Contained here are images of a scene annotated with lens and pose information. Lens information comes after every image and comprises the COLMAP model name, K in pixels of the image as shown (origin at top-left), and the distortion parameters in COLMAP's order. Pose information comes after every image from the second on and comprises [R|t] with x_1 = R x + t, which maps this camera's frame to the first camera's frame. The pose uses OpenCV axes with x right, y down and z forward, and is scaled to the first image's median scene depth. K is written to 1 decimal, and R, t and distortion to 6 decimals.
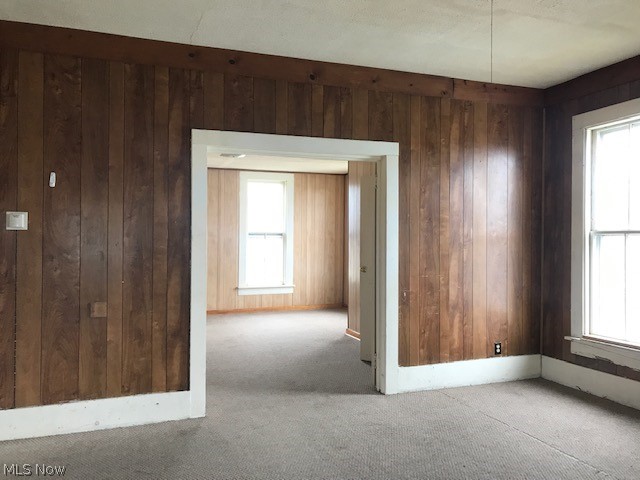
lens RADIAL K [[521.7, 0, 320.0], [0, 521.7, 240.0], [0, 0, 1]] dist [-0.004326, -0.003847]
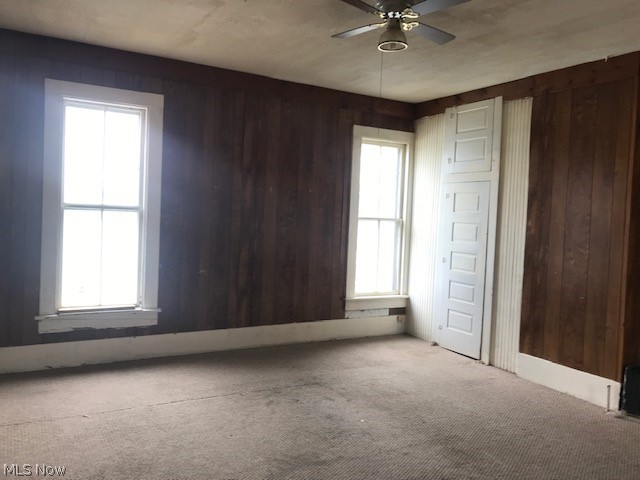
lens RADIAL K [[521.7, 0, 320.0], [0, 521.7, 240.0], [0, 0, 1]] dist [-0.004326, -0.003847]
pose [[-0.160533, -0.049715, 0.985778, -0.555413], [-0.034088, 0.998414, 0.044801, -0.009490], [-0.986442, -0.026411, -0.161973, 0.724708]]
